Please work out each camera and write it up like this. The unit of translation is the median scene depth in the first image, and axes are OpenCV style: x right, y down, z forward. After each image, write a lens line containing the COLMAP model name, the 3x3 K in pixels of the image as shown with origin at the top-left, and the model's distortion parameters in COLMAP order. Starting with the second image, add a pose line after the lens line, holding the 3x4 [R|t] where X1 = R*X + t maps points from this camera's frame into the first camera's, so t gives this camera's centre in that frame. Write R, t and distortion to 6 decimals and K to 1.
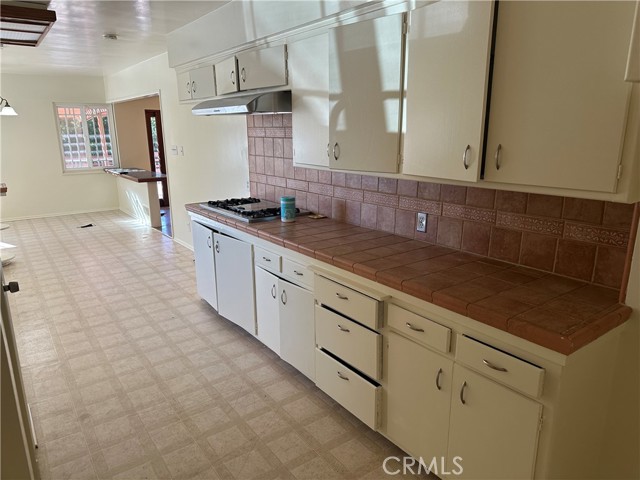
lens RADIAL K [[449.0, 0, 320.0], [0, 449.0, 240.6], [0, 0, 1]] dist [0.034857, -0.035480]
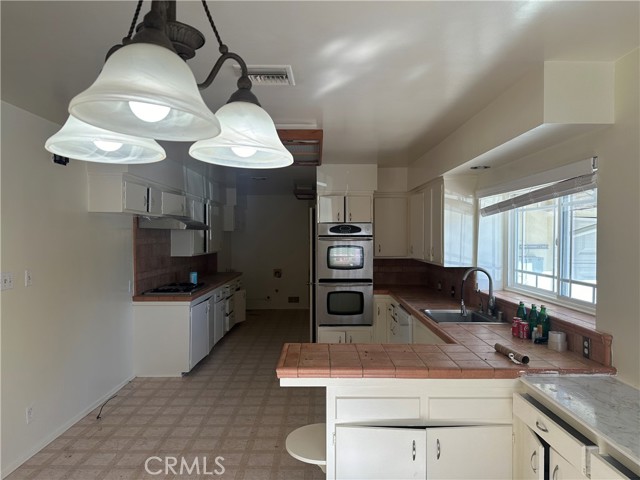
lens RADIAL K [[449.0, 0, 320.1], [0, 449.0, 239.3], [0, 0, 1]] dist [0.034857, -0.035480]
pose [[-0.807321, 0.005152, 0.590091, -1.146650], [0.154735, 0.966822, 0.203256, -0.377510], [-0.569465, 0.255401, -0.781332, 1.479297]]
